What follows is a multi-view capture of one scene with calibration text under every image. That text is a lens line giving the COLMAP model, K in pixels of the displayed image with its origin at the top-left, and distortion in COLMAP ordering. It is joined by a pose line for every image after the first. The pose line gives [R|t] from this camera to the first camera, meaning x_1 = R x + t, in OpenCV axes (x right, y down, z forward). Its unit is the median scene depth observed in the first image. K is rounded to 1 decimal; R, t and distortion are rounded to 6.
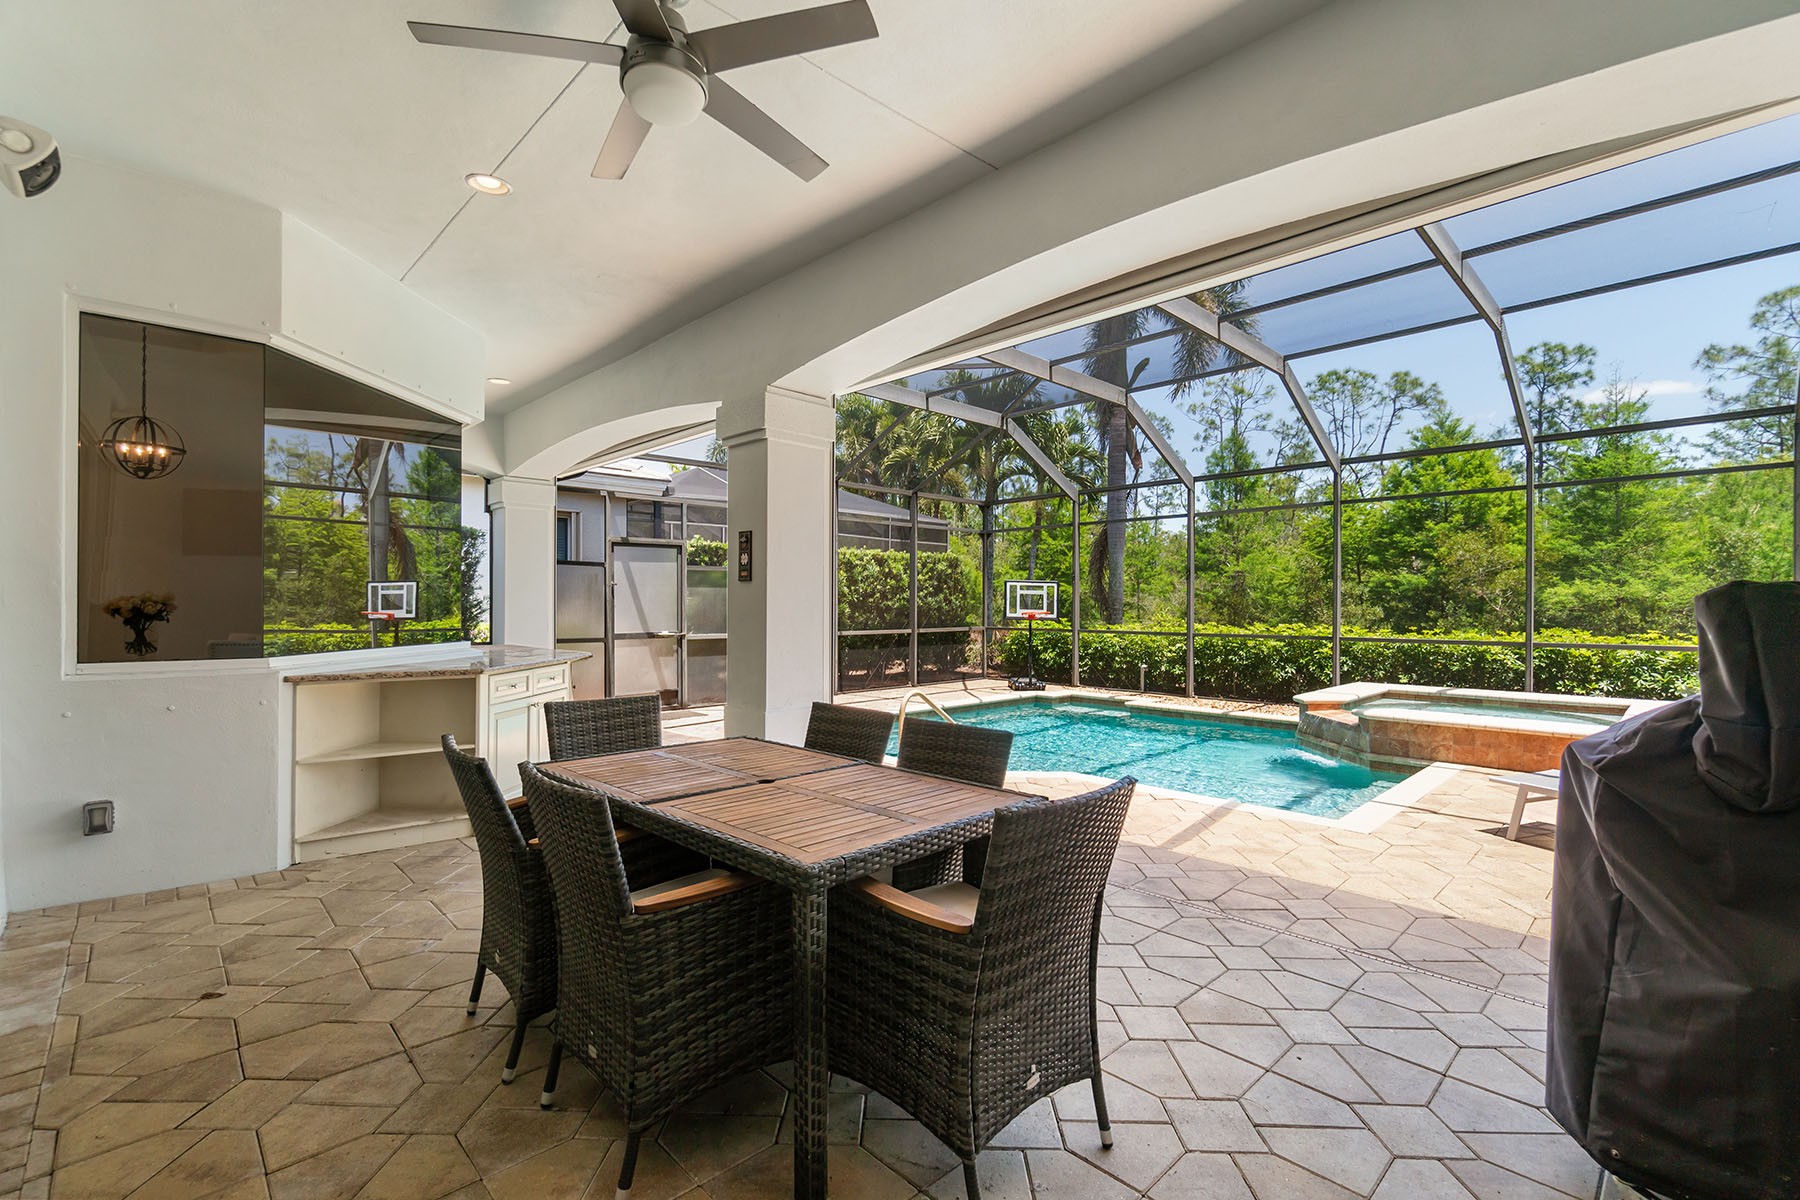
lens RADIAL K [[806.2, 0, 899.5], [0, 806.2, 611.7], [0, 0, 1]] dist [0.017869, 0.000010]
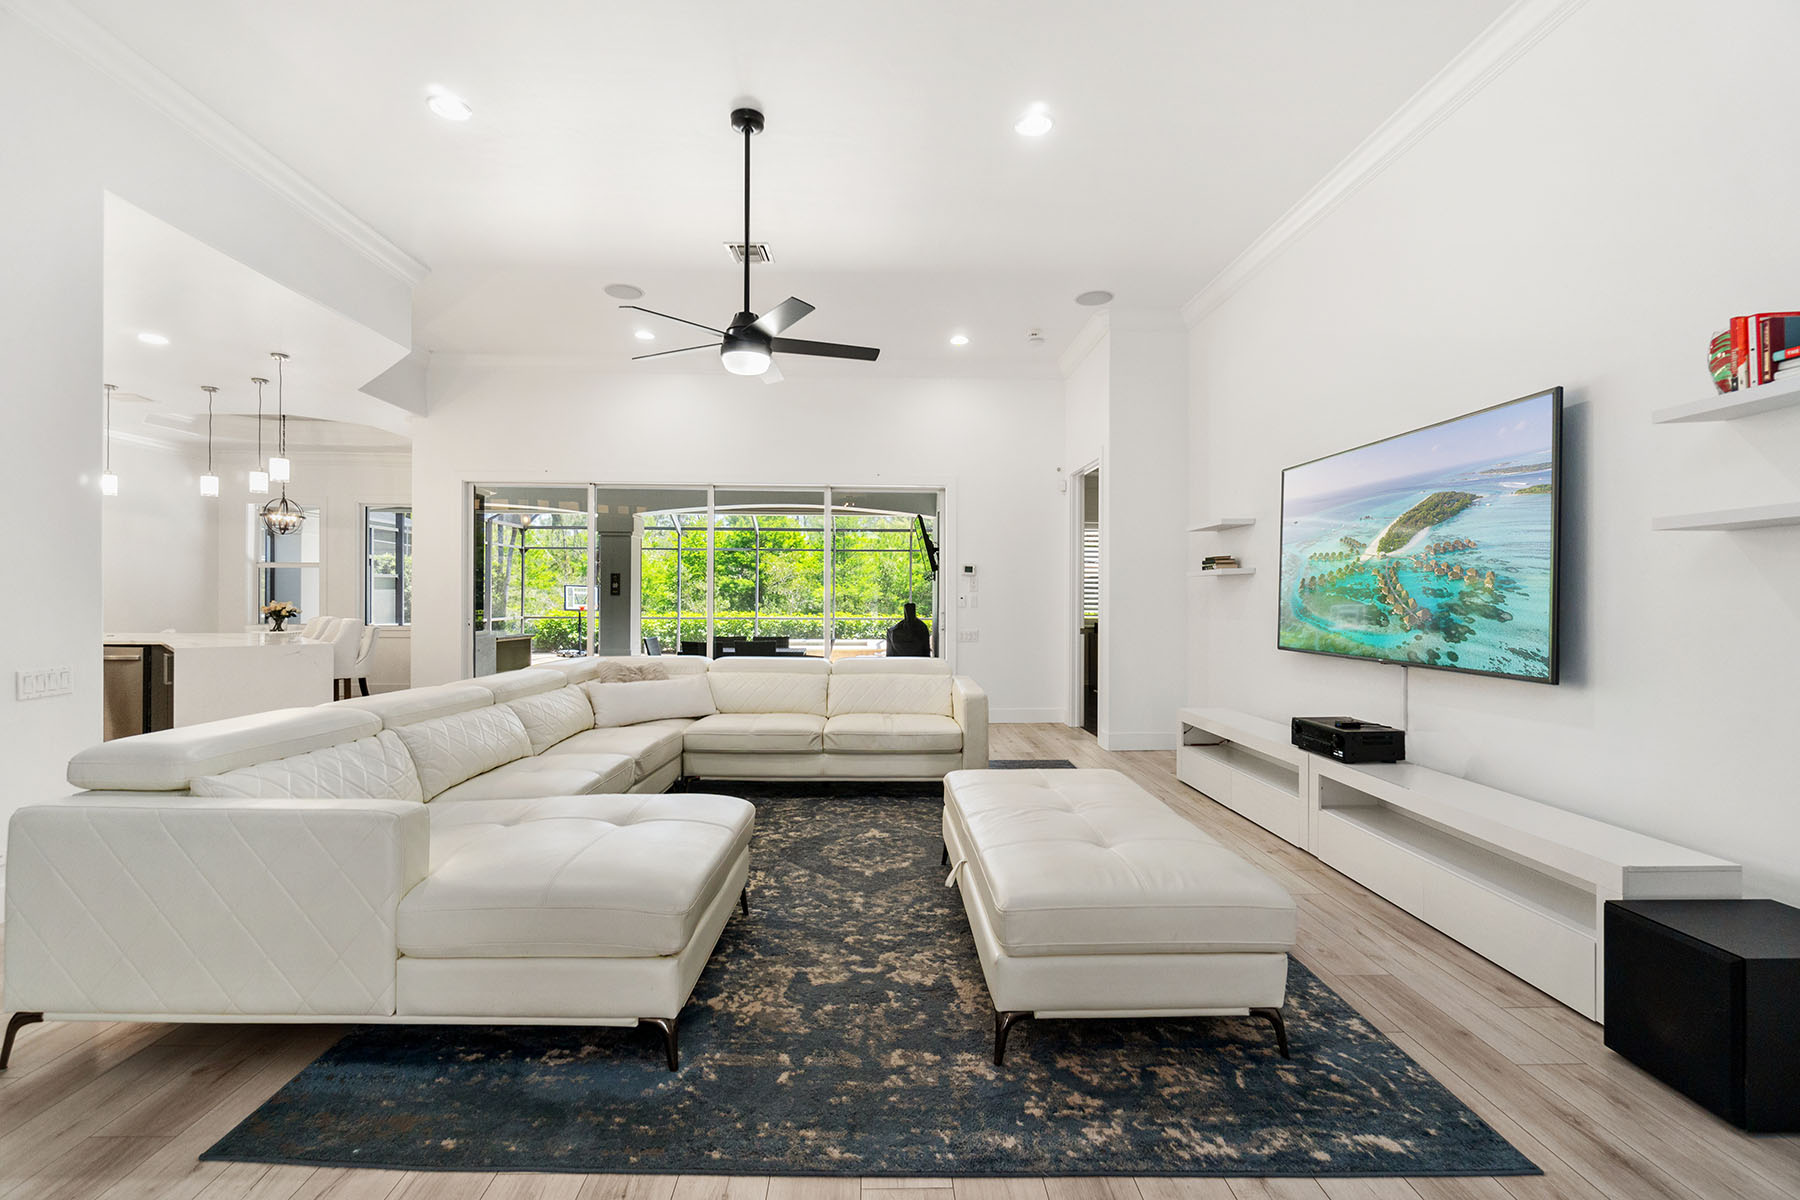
lens RADIAL K [[806.2, 0, 904.1], [0, 806.2, 598.2], [0, 0, 1]] dist [0.017869, 0.000010]
pose [[0.677867, -0.000151, 0.735184, -0.517577], [0.003762, 0.999988, -0.003263, -0.006634], [-0.735175, 0.004978, 0.677859, -0.465289]]
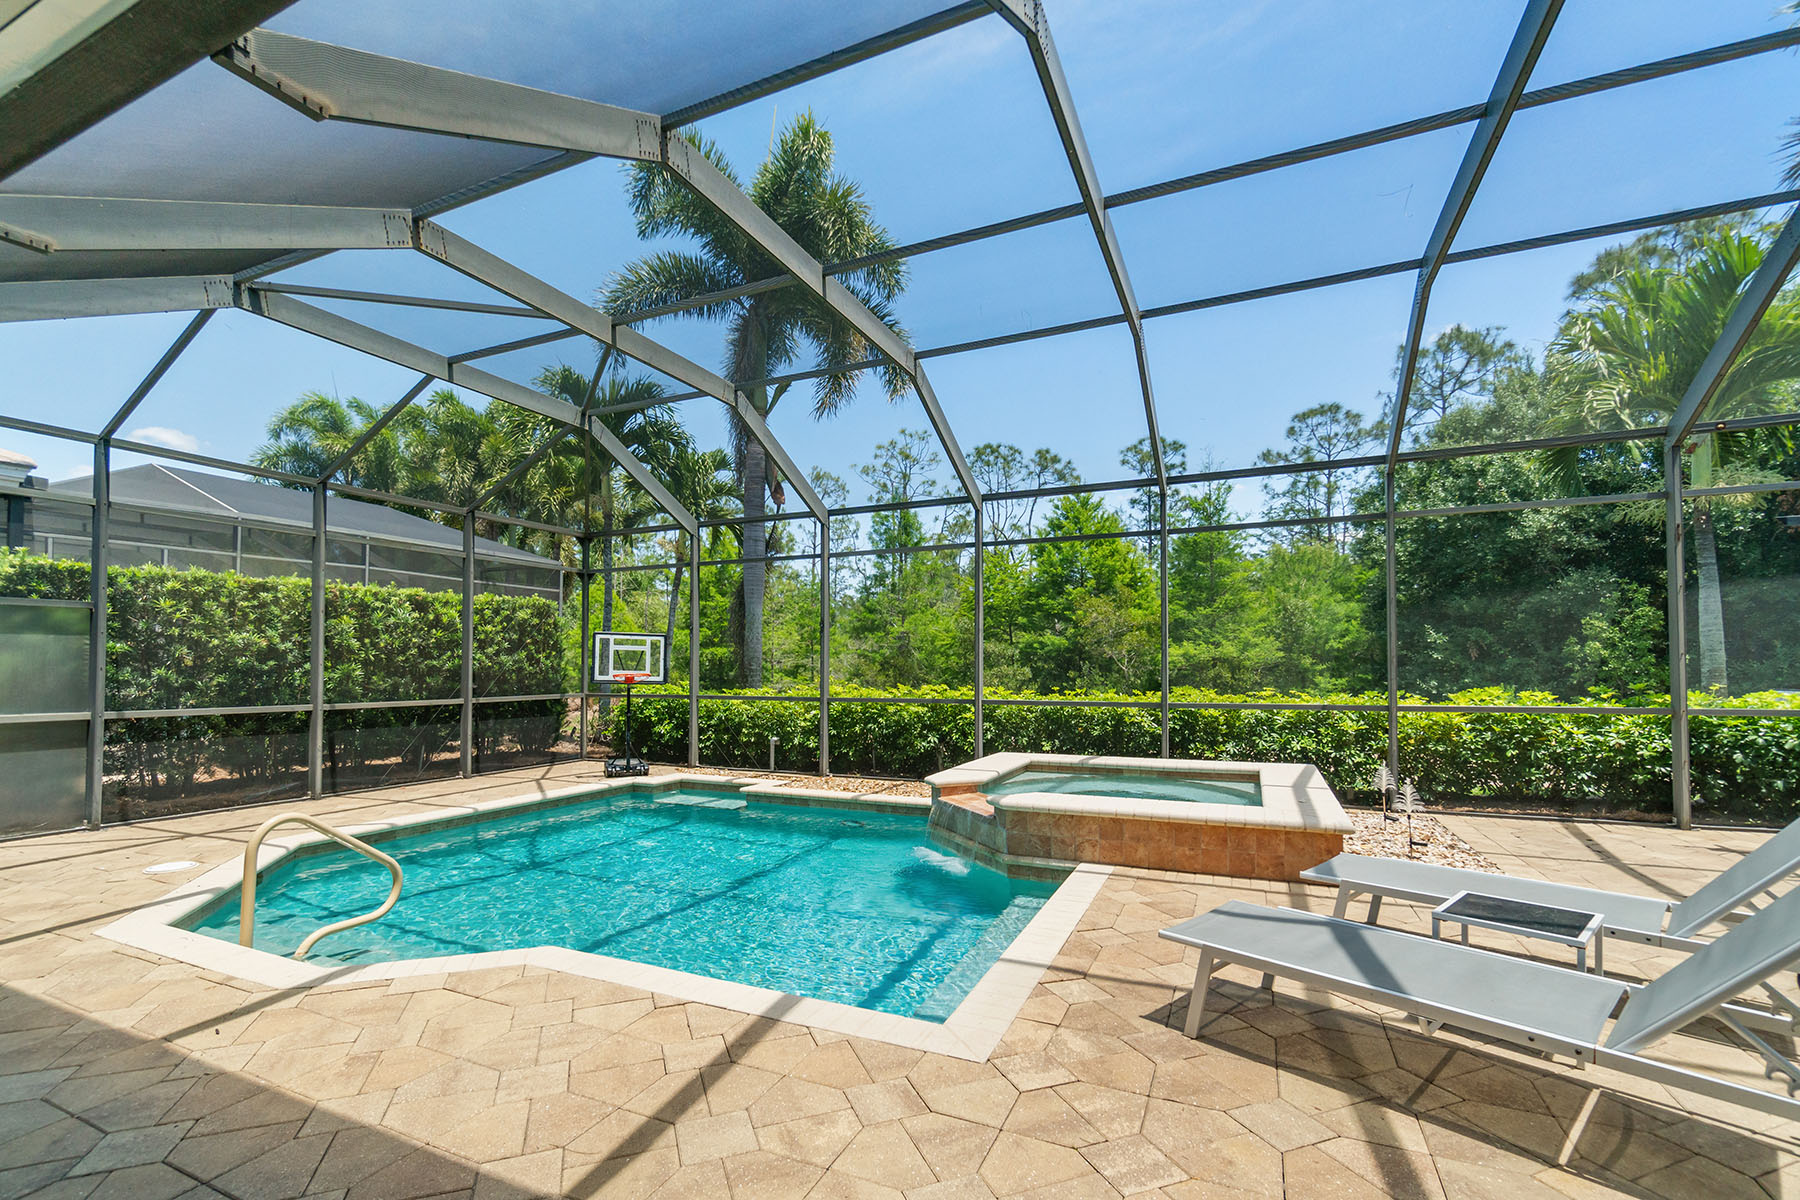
lens RADIAL K [[806.2, 0, 883.5], [0, 806.2, 651.8], [0, 0, 1]] dist [0.017869, 0.000010]
pose [[0.938692, 0.003030, 0.344743, 0.118826], [0.006936, 0.999593, -0.027672, 0.002537], [-0.344686, 0.028367, 0.938289, 0.184219]]
